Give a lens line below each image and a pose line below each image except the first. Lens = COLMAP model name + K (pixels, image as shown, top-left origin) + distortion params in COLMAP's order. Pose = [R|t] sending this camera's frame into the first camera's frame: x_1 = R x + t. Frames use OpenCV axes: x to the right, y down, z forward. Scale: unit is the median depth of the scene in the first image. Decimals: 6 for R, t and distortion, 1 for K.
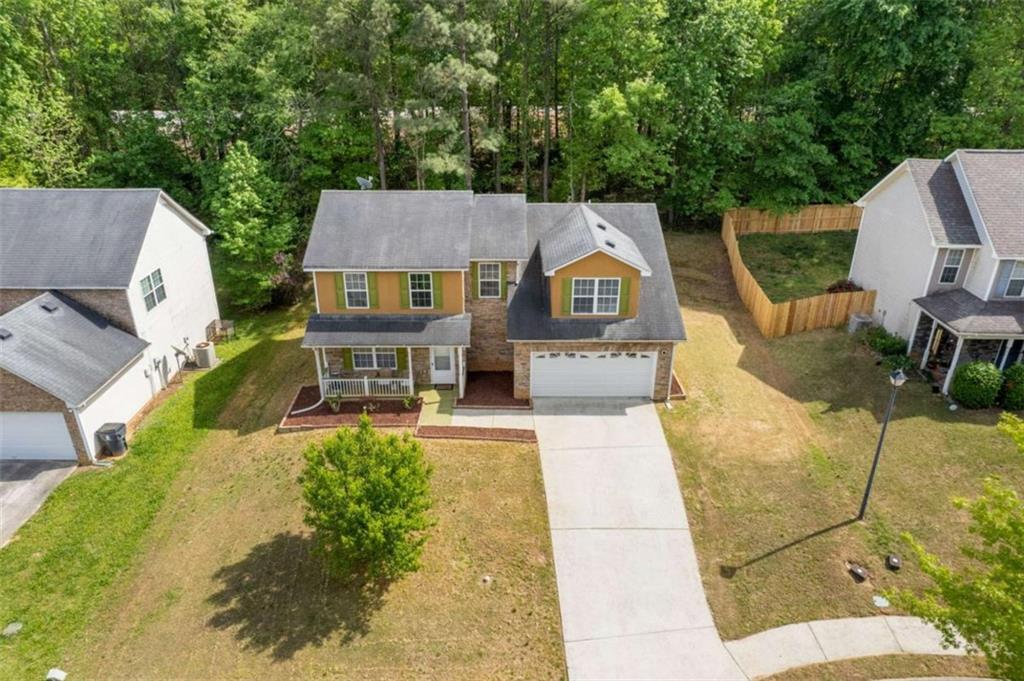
lens RADIAL K [[670.6, 0, 512.0], [0, 670.6, 340.5], [0, 0, 1]] dist [-0.091606, 0.084459]
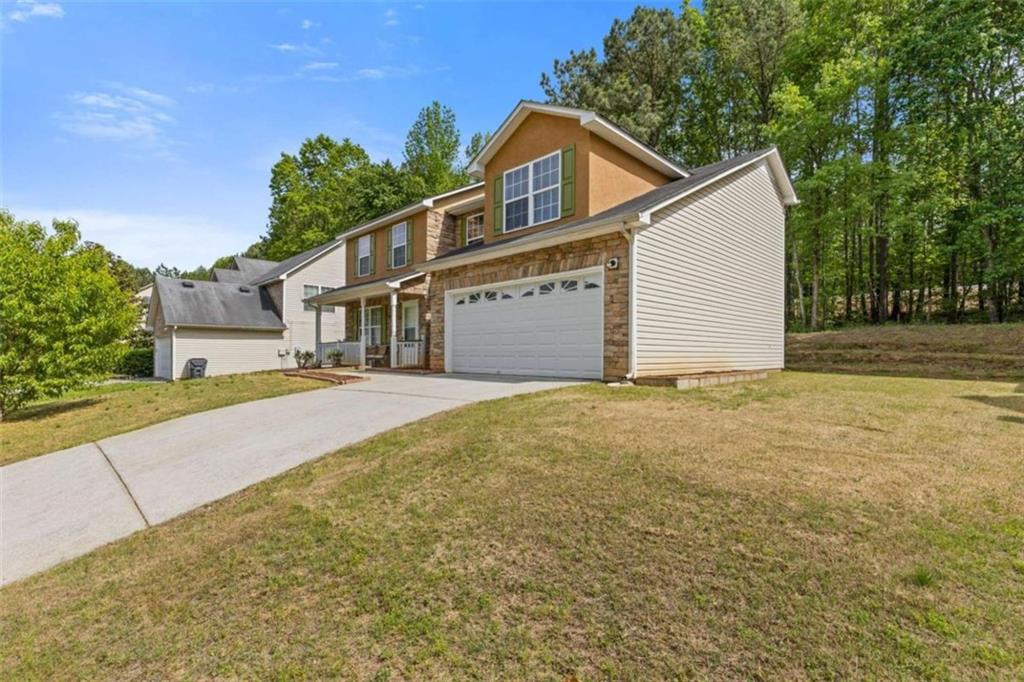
lens RADIAL K [[465.7, 0, 516.7], [0, 465.7, 343.1], [0, 0, 1]] dist [0.001114, -0.000053]
pose [[0.701792, -0.016494, -0.712191, 0.404285], [-0.299723, 0.900105, -0.316192, 0.187365], [0.646262, 0.435361, 0.626743, 0.772904]]
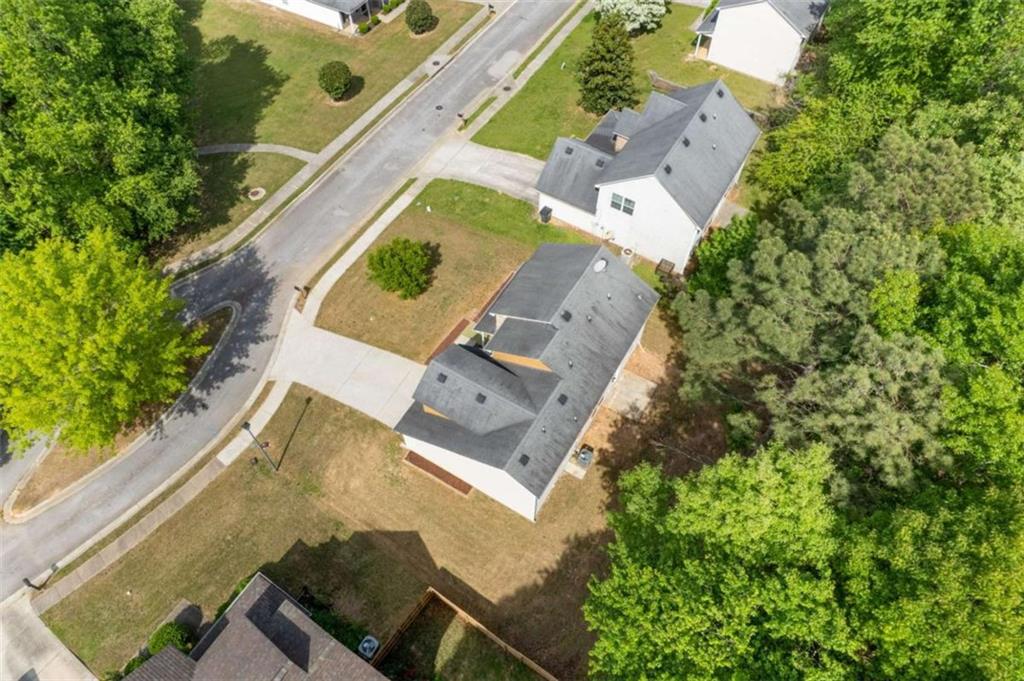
lens RADIAL K [[670.6, 0, 512.0], [0, 670.6, 340.5], [0, 0, 1]] dist [-0.091606, 0.084459]
pose [[-0.519391, 0.705576, -0.482074, 0.680389], [-0.358141, 0.332466, 0.872469, -1.405214], [0.775866, 0.625803, 0.080016, 0.935727]]
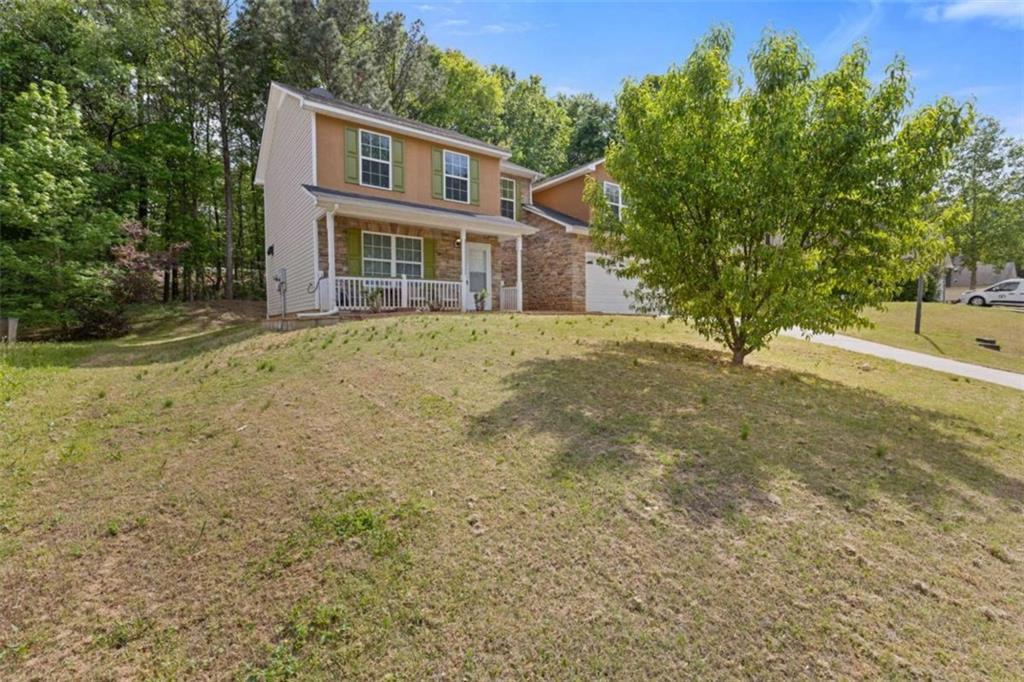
lens RADIAL K [[465.7, 0, 516.7], [0, 465.7, 343.1], [0, 0, 1]] dist [0.001114, -0.000053]
pose [[0.805118, -0.031356, 0.592285, -0.410175], [0.260752, 0.915634, -0.305977, 0.289923], [-0.532722, 0.400787, 0.745370, 0.633267]]
